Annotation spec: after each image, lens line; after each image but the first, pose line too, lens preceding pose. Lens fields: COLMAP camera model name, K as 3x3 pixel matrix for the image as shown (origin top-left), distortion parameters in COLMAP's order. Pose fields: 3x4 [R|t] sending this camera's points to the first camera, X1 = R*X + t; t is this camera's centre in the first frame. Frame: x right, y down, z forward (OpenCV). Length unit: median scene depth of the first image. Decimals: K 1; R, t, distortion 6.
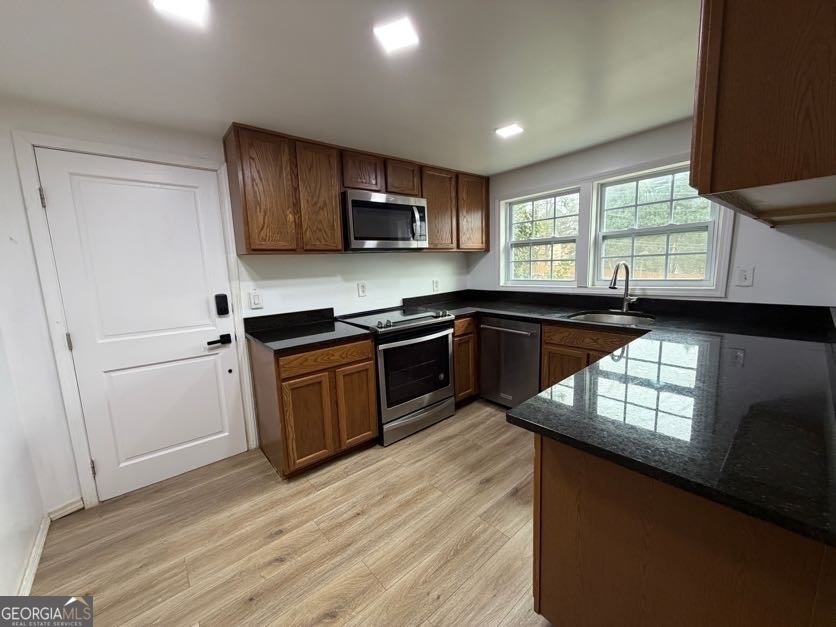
lens RADIAL K [[331.0, 0, 414.8], [0, 331.0, 314.0], [0, 0, 1]] dist [-0.000770, -0.000212]
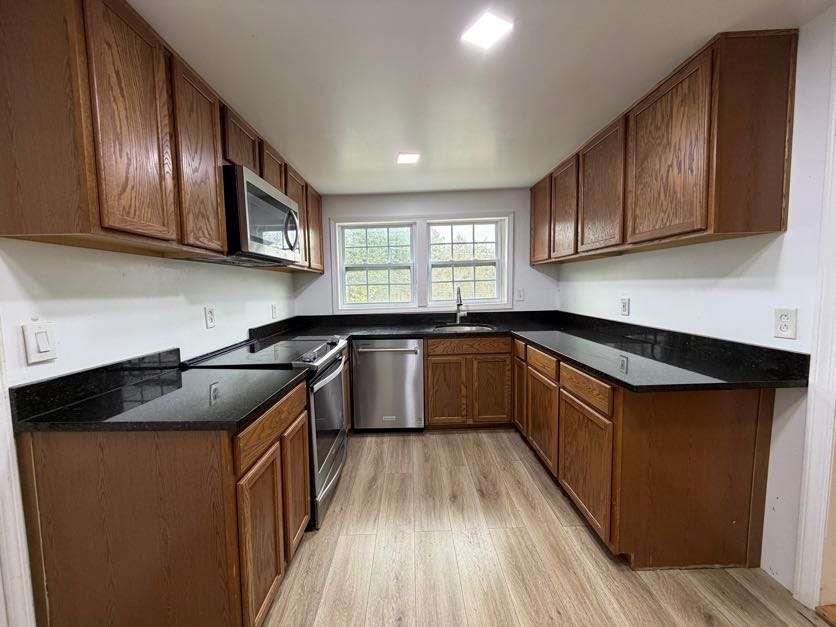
lens RADIAL K [[331.0, 0, 414.8], [0, 331.0, 314.0], [0, 0, 1]] dist [-0.000770, -0.000212]
pose [[0.635559, -0.035039, 0.771257, -0.432299], [0.113911, 0.992292, -0.048788, -0.001917], [-0.763602, 0.118863, 0.634652, 0.290539]]
